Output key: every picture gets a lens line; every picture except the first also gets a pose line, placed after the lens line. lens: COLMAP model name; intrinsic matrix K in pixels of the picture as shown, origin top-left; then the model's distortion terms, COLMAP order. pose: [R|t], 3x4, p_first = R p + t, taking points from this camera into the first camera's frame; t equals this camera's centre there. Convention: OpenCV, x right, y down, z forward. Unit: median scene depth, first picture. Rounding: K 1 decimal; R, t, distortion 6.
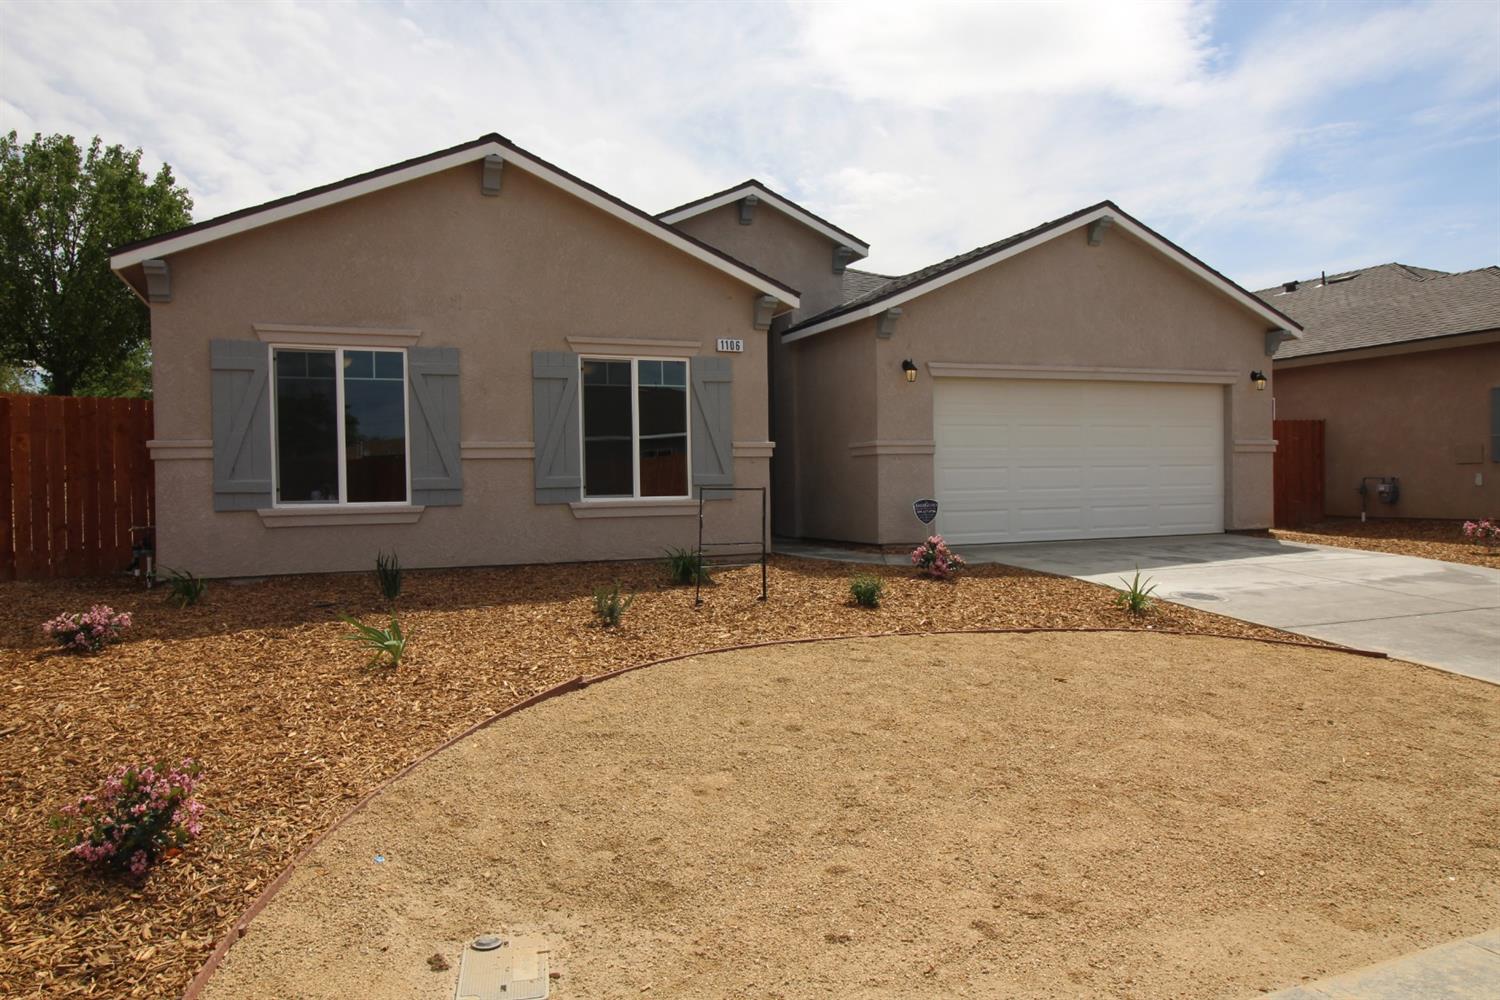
lens RADIAL K [[1033.0, 0, 770.1], [0, 1033.0, 498.1], [0, 0, 1]] dist [0.005974, -0.001220]
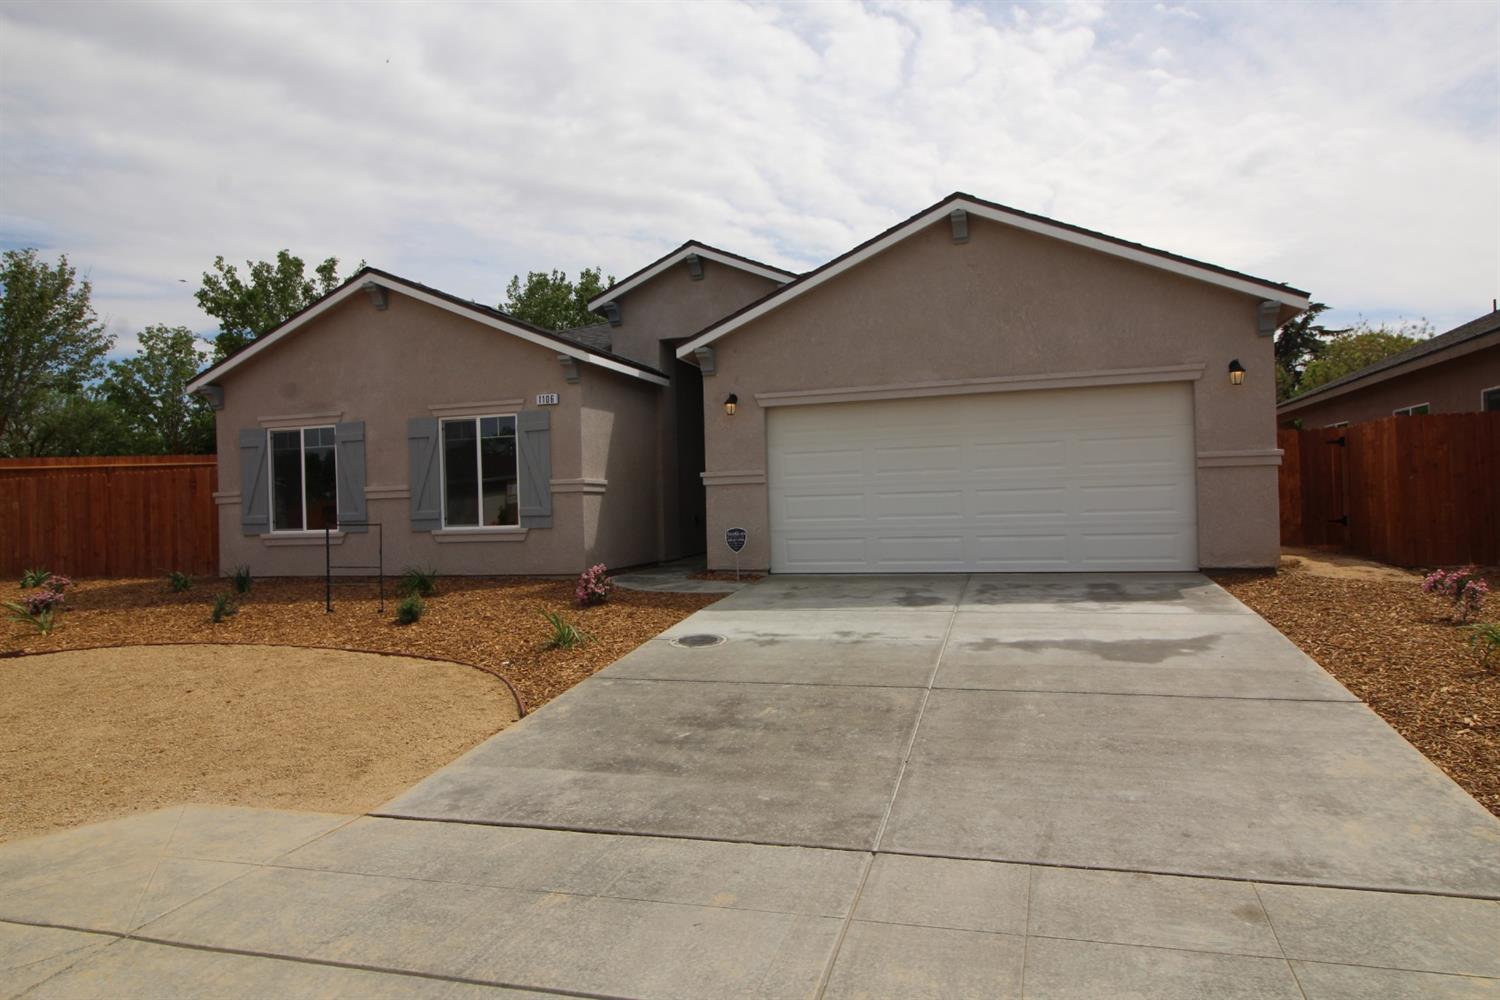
lens RADIAL K [[941.8, 0, 750.0], [0, 941.8, 500.0], [0, 0, 1]] dist [-0.002805, -0.001285]
pose [[0.767190, -0.010493, -0.641334, 0.845405], [0.005228, 0.999935, -0.010105, -0.019438], [0.641399, 0.004400, 0.767195, 0.319002]]
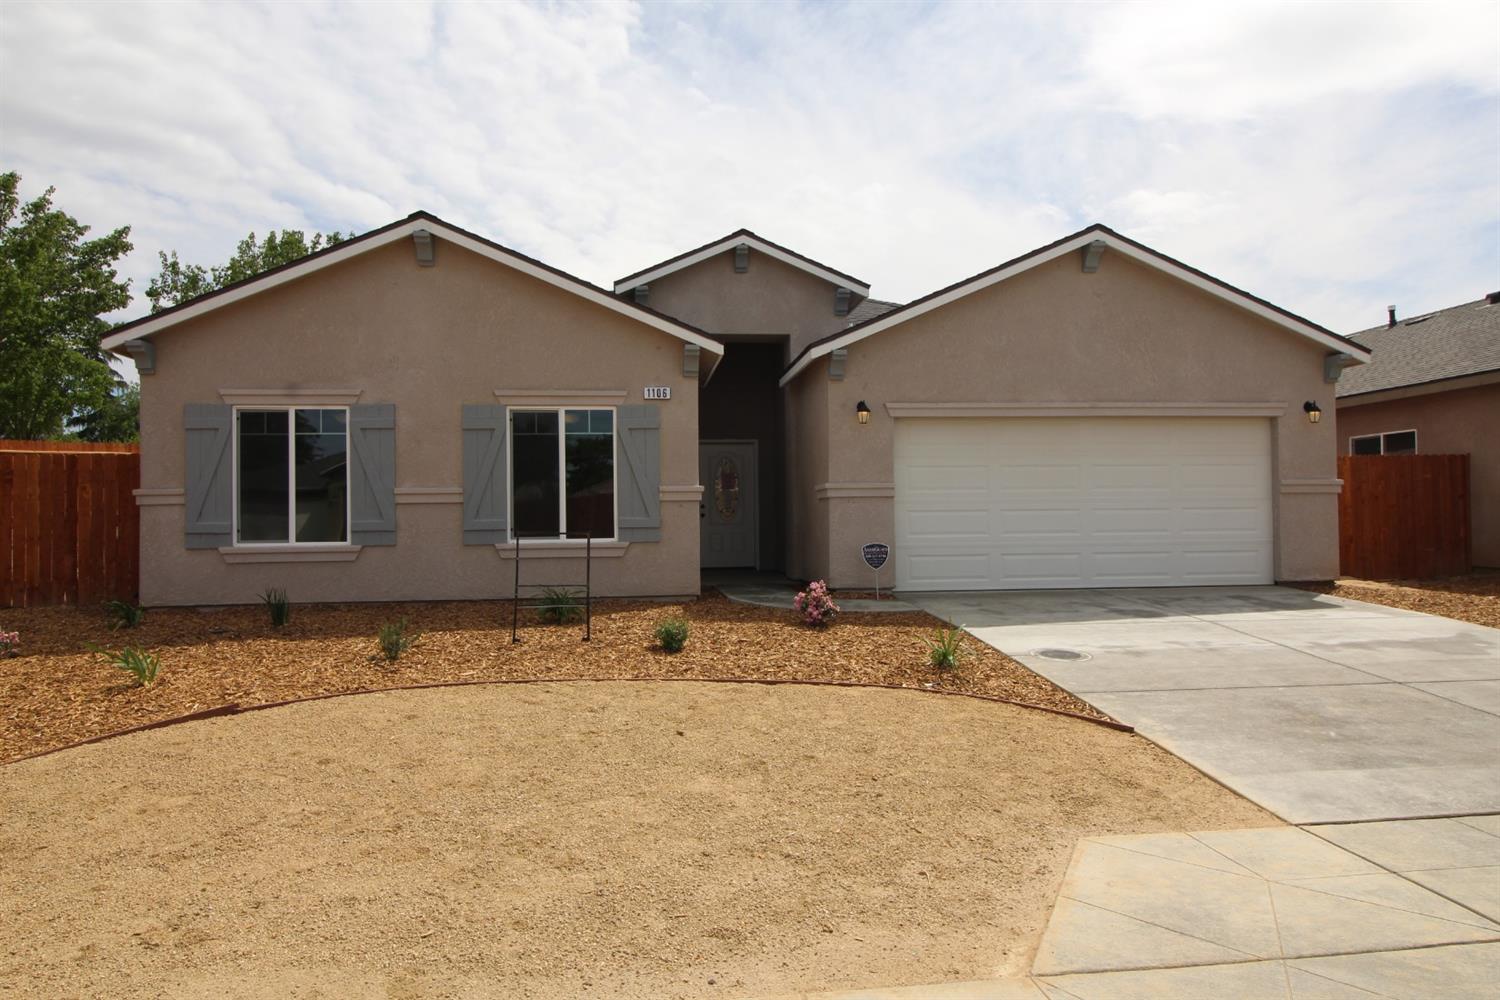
lens RADIAL K [[1033.0, 0, 770.1], [0, 1033.0, 498.1], [0, 0, 1]] dist [0.005974, -0.001220]
pose [[0.961541, -0.001695, -0.274656, 0.357242], [-0.008136, 0.999366, -0.034649, -0.007990], [0.274540, 0.035551, 0.960918, 0.040706]]
